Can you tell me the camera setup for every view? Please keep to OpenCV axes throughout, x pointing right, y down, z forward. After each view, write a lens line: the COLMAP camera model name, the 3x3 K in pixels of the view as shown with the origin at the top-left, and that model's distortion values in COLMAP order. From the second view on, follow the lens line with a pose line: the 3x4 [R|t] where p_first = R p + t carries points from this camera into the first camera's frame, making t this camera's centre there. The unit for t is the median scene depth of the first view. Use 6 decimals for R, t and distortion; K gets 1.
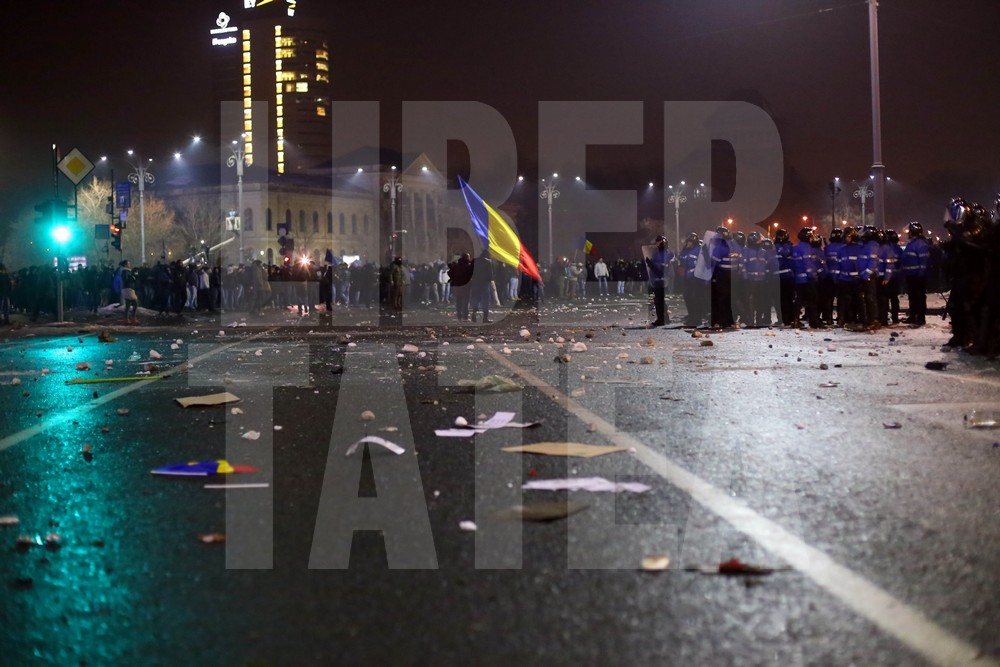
lens RADIAL K [[1380.0, 0, 496.8], [0, 1380.0, 335.5], [0, 0, 1]] dist [-0.109189, 0.000000]
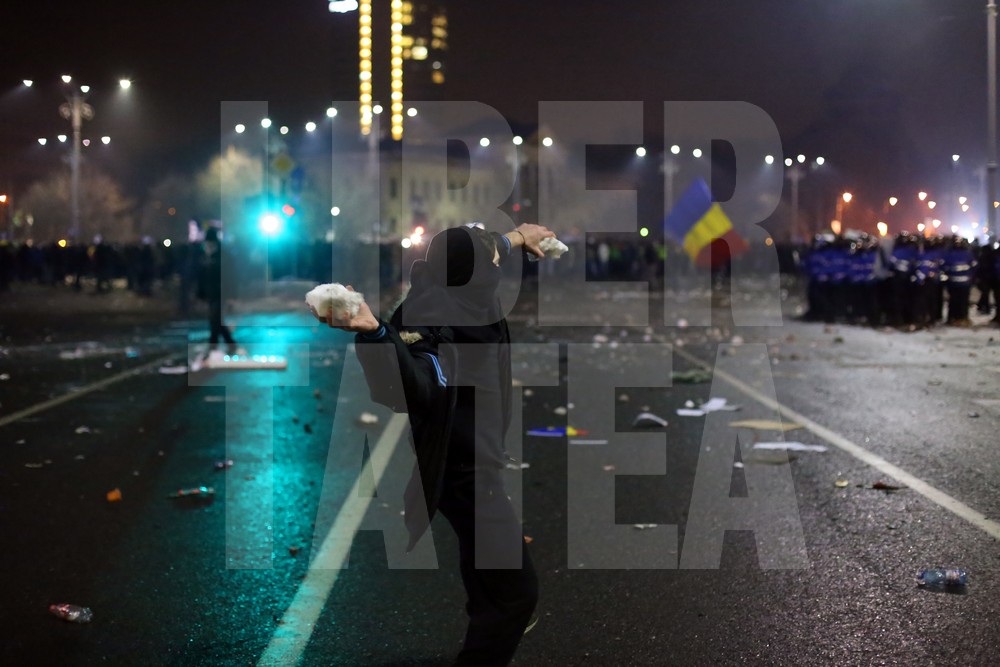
lens RADIAL K [[1380.0, 0, 503.1], [0, 1380.0, 329.9], [0, 0, 1]] dist [-0.109189, 0.000000]
pose [[0.996928, 0.023711, -0.074647, -0.175448], [-0.022197, 0.999532, 0.021054, -0.070151], [0.075111, -0.019332, 0.996988, -0.782699]]
